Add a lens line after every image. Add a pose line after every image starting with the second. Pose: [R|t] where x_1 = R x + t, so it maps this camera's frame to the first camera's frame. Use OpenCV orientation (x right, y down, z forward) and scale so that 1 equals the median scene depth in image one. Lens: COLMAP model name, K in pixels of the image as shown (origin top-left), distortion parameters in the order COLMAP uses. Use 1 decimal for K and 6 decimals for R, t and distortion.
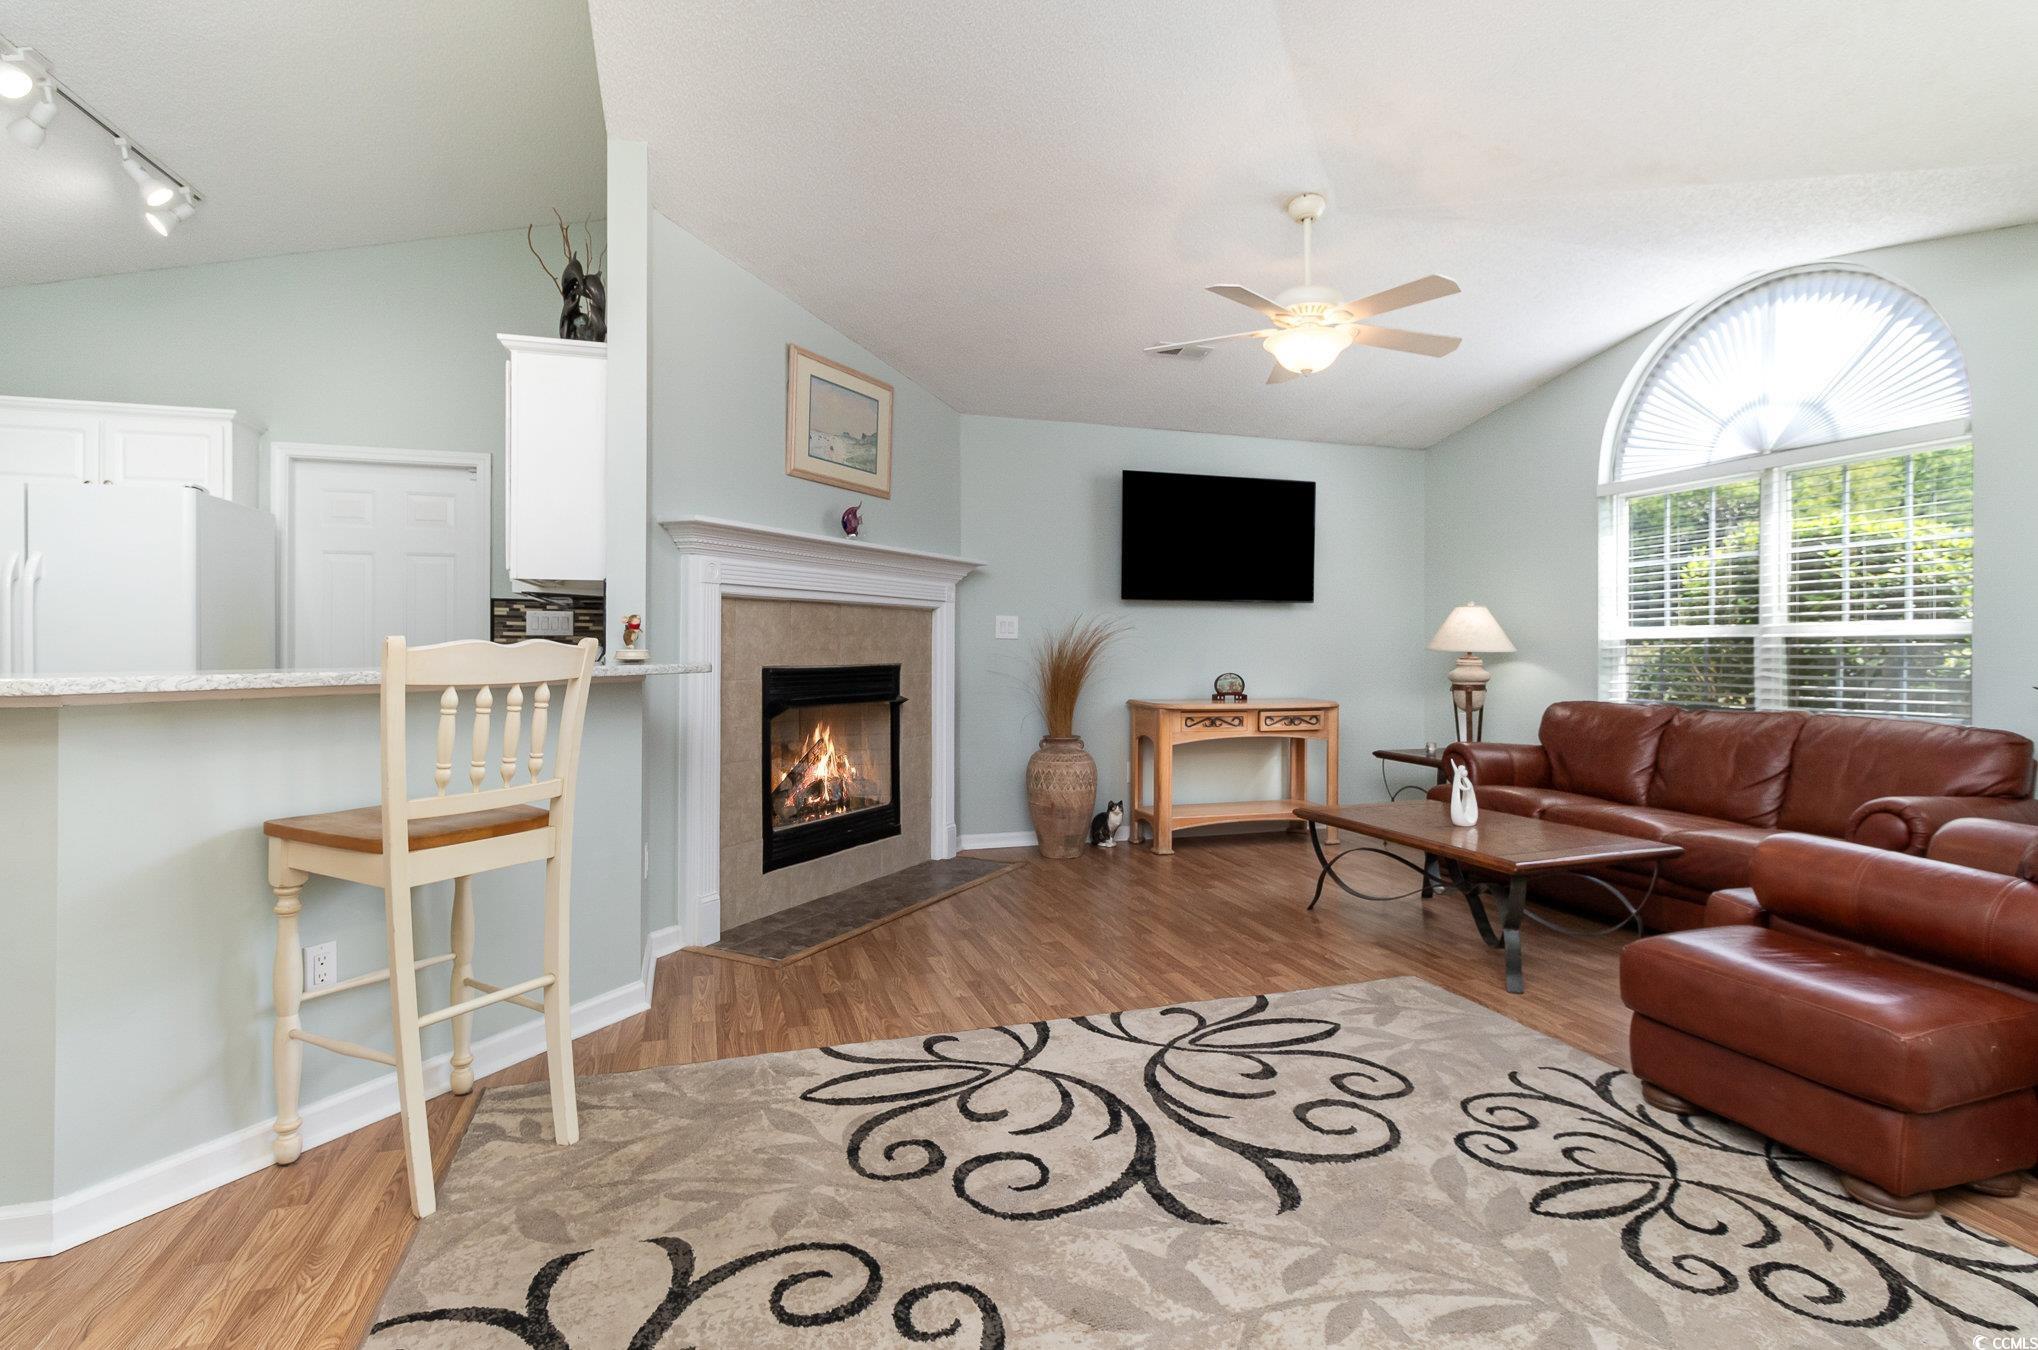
lens RADIAL K [[1005.9, 0, 1019.1], [0, 1005.9, 653.7], [0, 0, 1]] dist [0.006538, 0.001271]
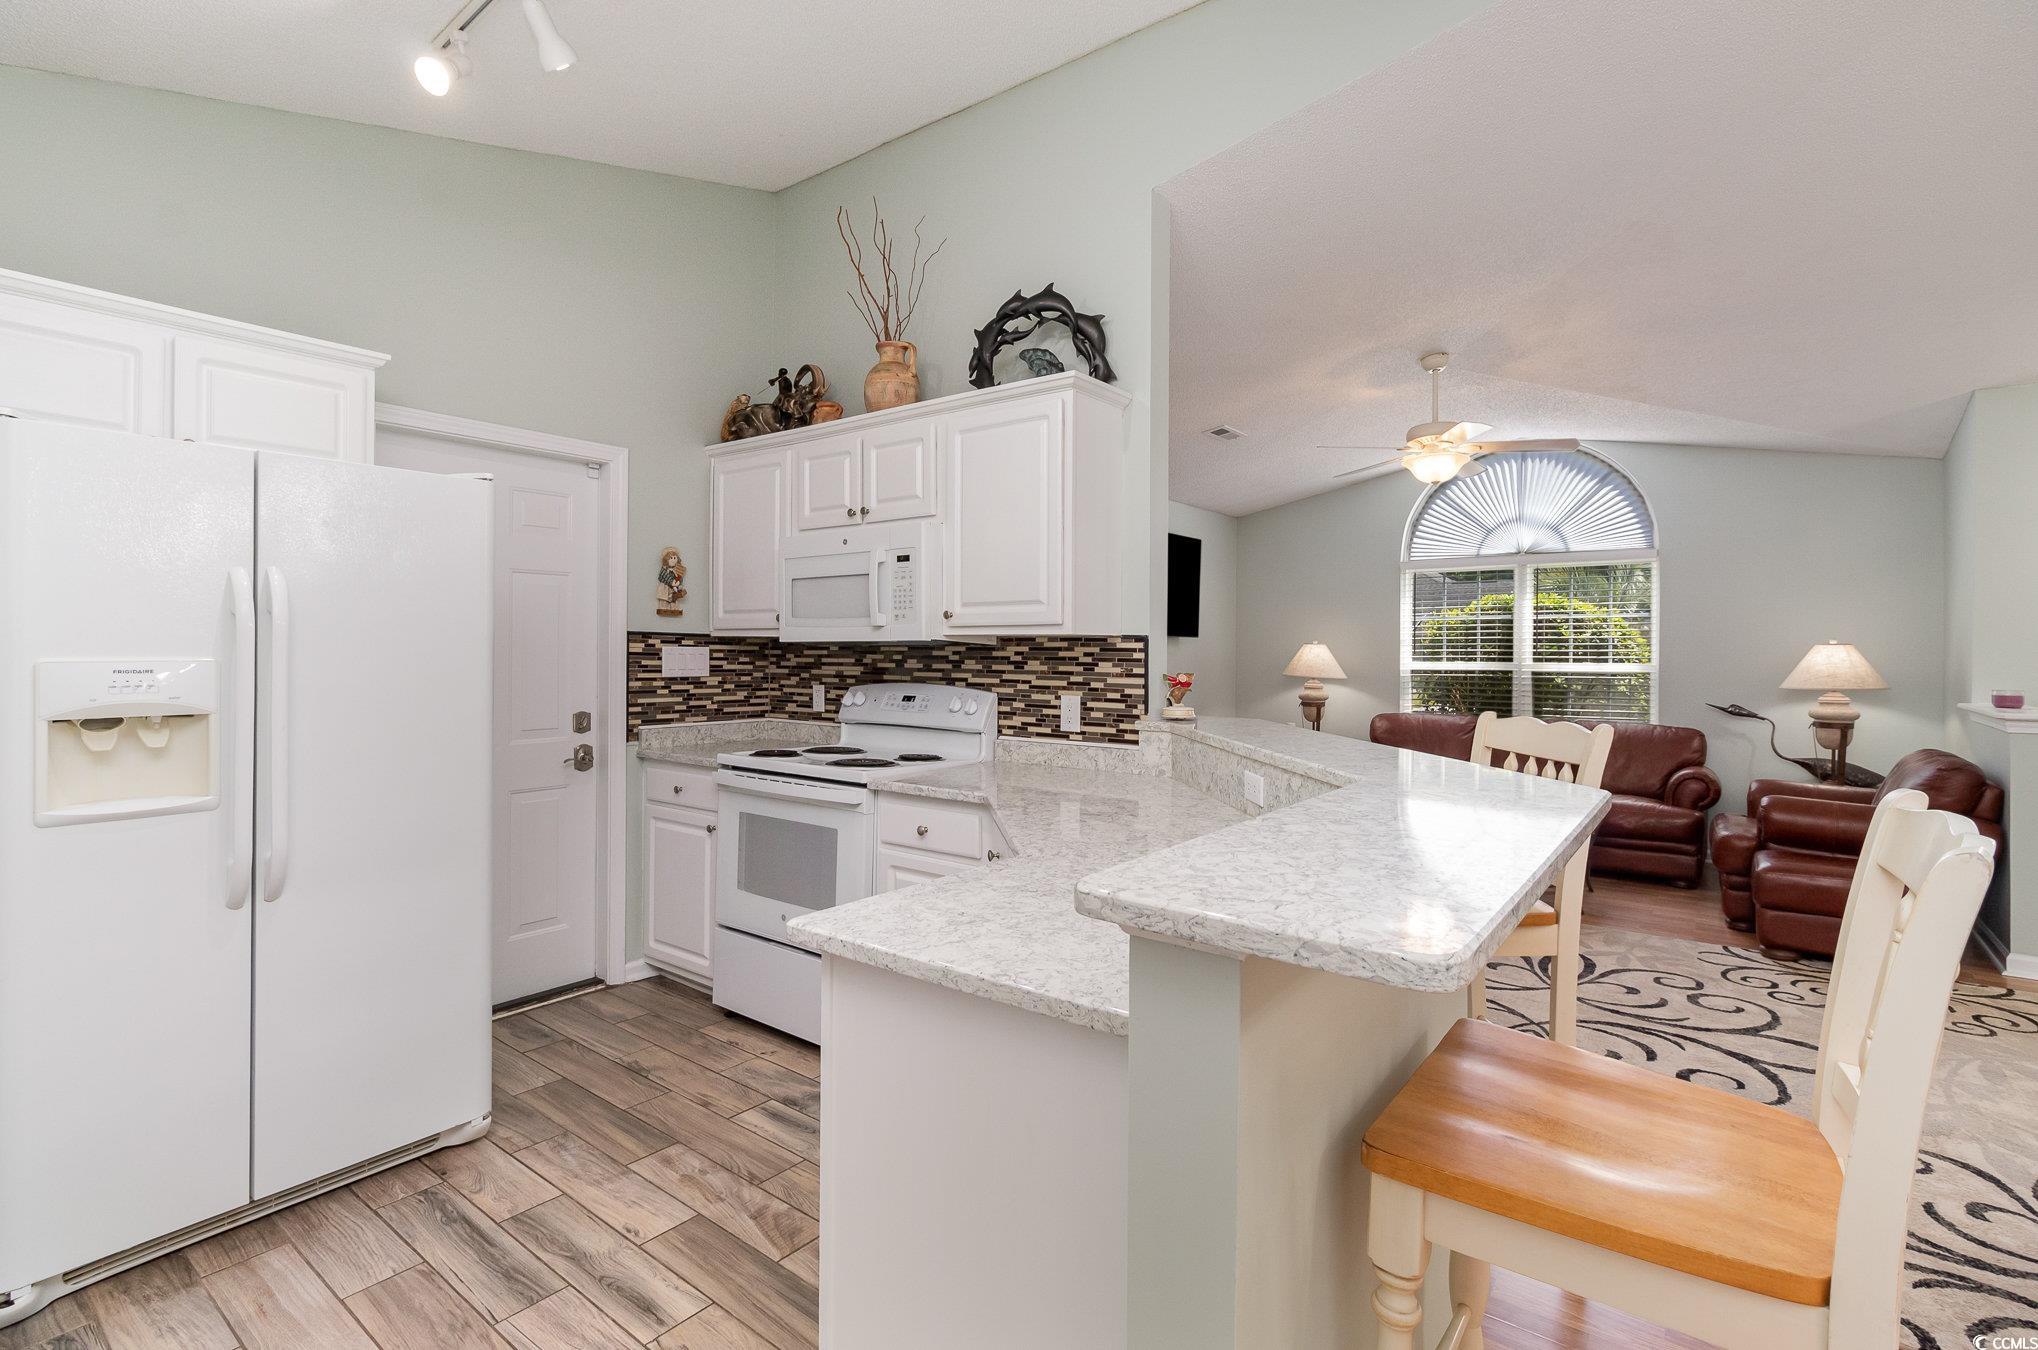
lens RADIAL K [[947.7, 0, 1018.5], [0, 947.7, 660.9], [0, 0, 1]] dist [-0.004262, 0.000876]
pose [[0.821961, -0.001903, 0.569541, -0.801068], [-0.000988, 0.999988, 0.004766, -0.040977], [-0.569543, -0.004480, 0.821949, 0.242381]]
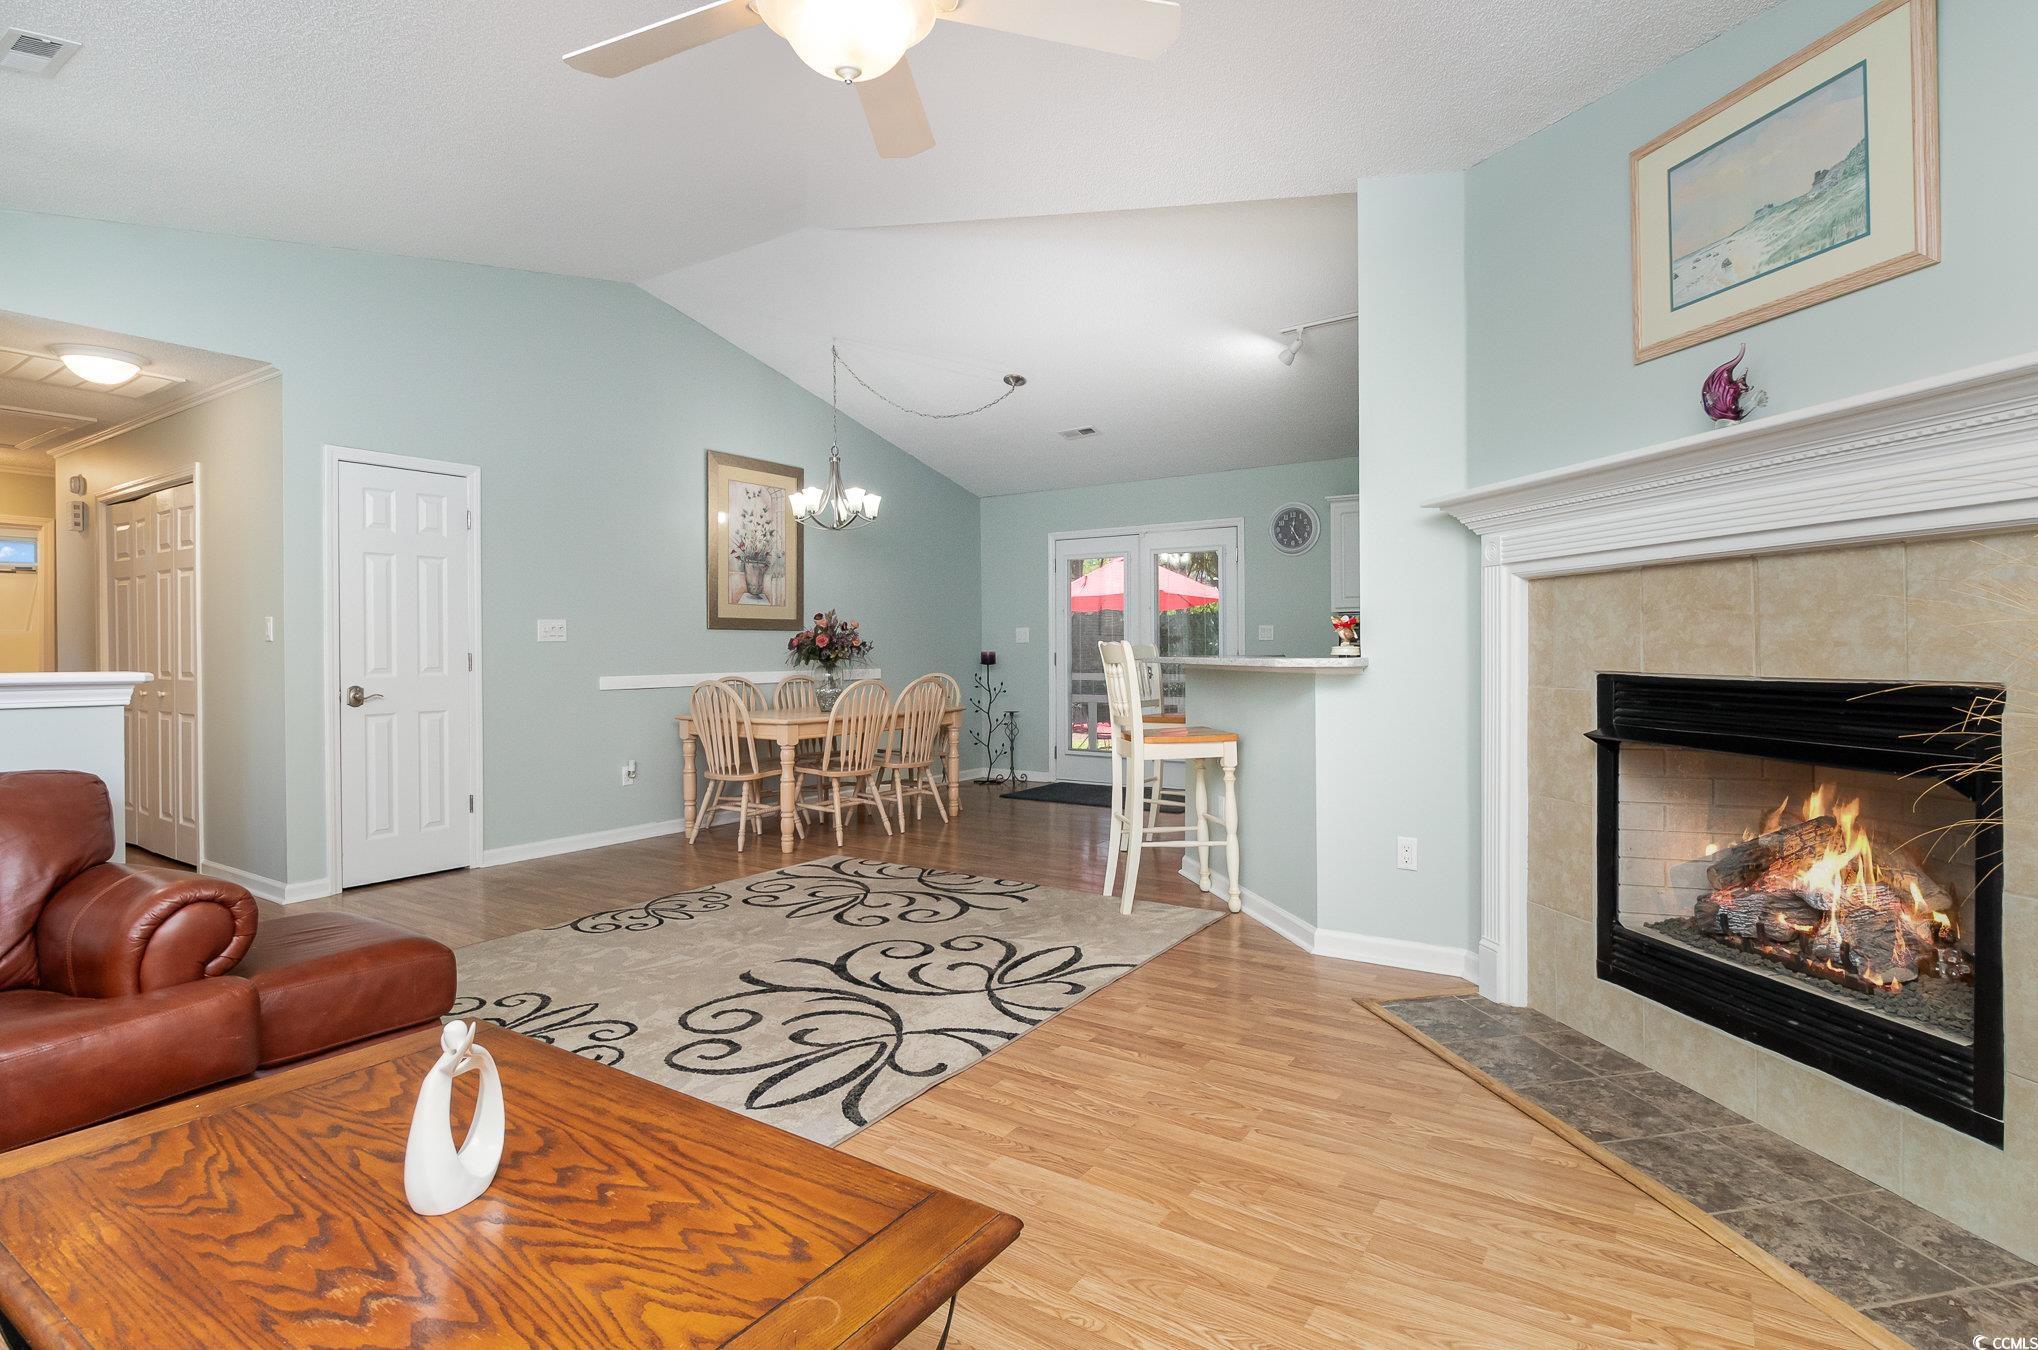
lens RADIAL K [[1016.8, 0, 1009.2], [0, 1016.8, 646.7], [0, 0, 1]] dist [0.003031, -0.000932]
pose [[-0.790153, 0.001452, -0.612908, 0.468635], [-0.000420, 0.999996, 0.002910, -0.005215], [0.612910, 0.002557, -0.790149, 1.274122]]
